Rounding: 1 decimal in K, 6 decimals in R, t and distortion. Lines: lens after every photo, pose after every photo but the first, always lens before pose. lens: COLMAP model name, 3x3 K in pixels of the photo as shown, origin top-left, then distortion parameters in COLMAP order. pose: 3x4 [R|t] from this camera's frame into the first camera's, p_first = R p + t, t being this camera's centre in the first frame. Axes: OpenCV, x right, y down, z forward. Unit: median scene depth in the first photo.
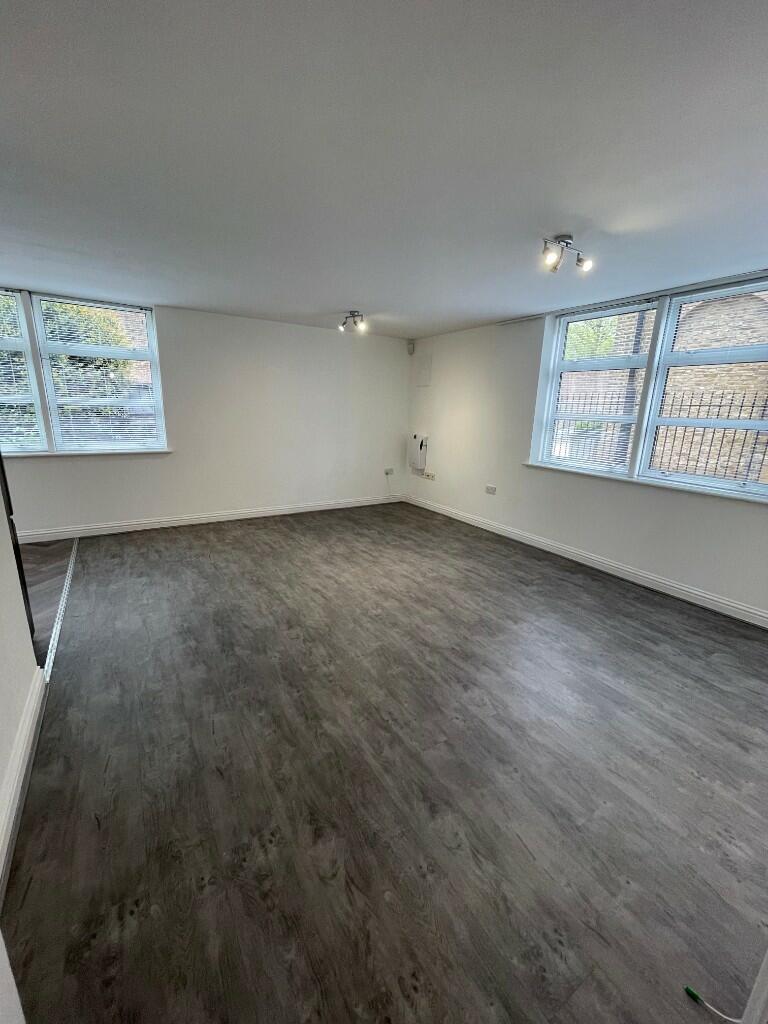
lens RADIAL K [[416.4, 0, 382.3], [0, 416.4, 513.2], [0, 0, 1]] dist [-0.001200, -0.000072]
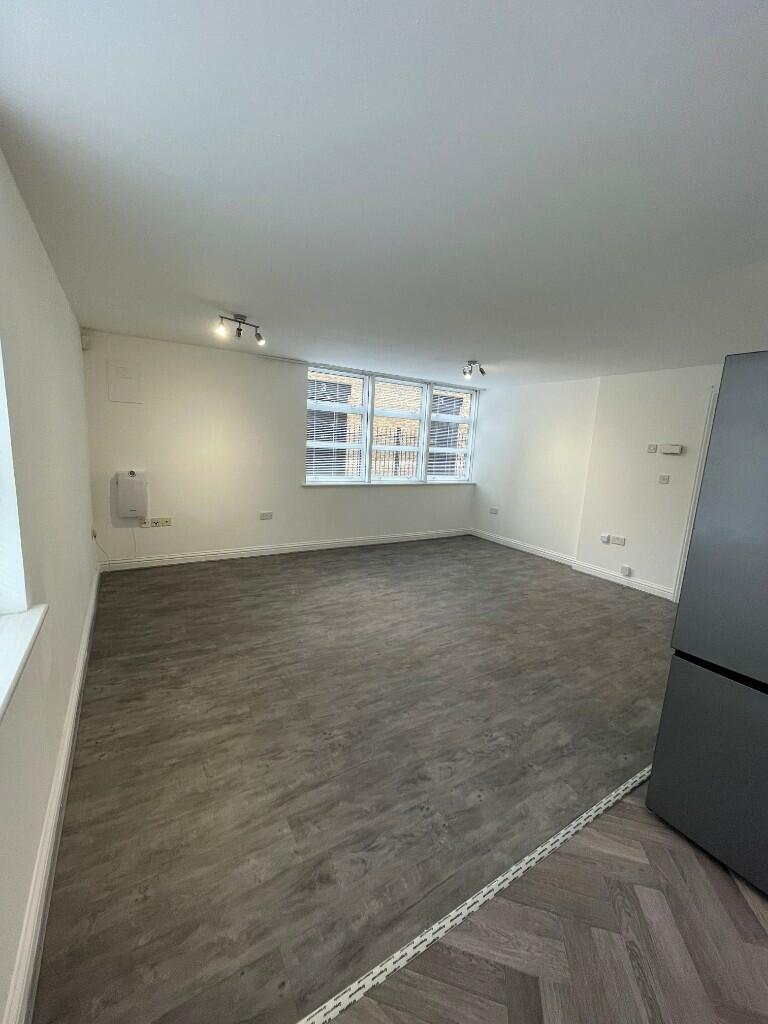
lens RADIAL K [[416.4, 0, 379.9], [0, 416.4, 514.9], [0, 0, 1]] dist [-0.001200, -0.000072]
pose [[0.006217, -0.210013, 0.977679, -0.910662], [0.194383, 0.959302, 0.204830, -0.263894], [-0.980906, 0.188771, 0.046787, 0.841834]]
